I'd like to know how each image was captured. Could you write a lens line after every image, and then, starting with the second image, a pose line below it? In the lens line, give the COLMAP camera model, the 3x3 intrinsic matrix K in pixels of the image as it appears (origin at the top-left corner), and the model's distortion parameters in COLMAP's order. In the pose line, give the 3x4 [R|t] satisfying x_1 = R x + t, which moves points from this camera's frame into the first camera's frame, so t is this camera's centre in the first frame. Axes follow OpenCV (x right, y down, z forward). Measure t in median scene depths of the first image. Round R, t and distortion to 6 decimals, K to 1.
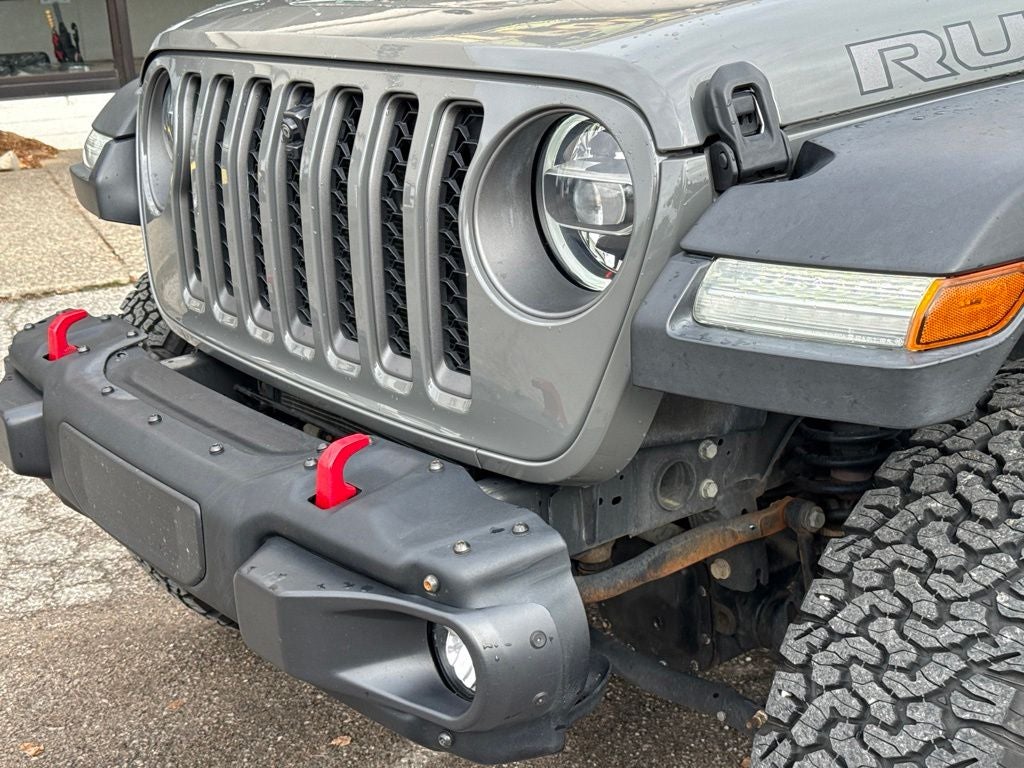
lens RADIAL K [[1421.7, 0, 507.3], [0, 1421.7, 390.0], [0, 0, 1]] dist [0.187603, -0.352026]
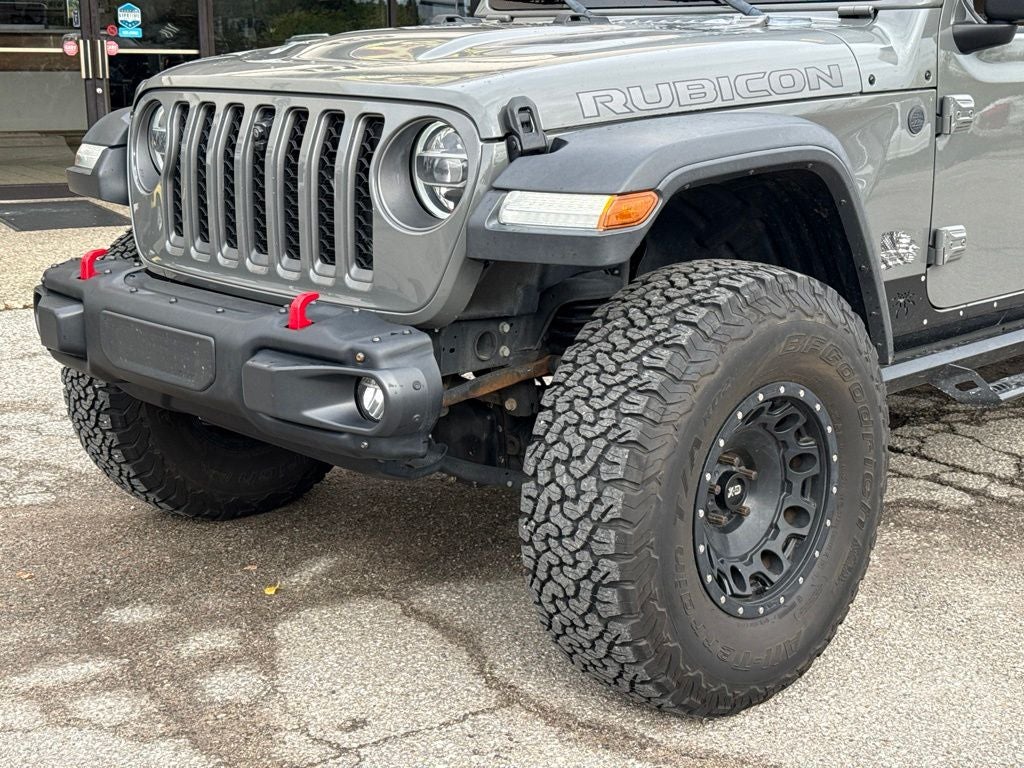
lens RADIAL K [[1421.7, 0, 507.3], [0, 1421.7, 390.0], [0, 0, 1]] dist [0.187603, -0.352026]
pose [[0.989565, 0.019446, 0.142770, -0.128236], [-0.009350, 0.997429, -0.071054, 0.308026], [-0.143785, 0.068978, 0.987202, -0.888870]]
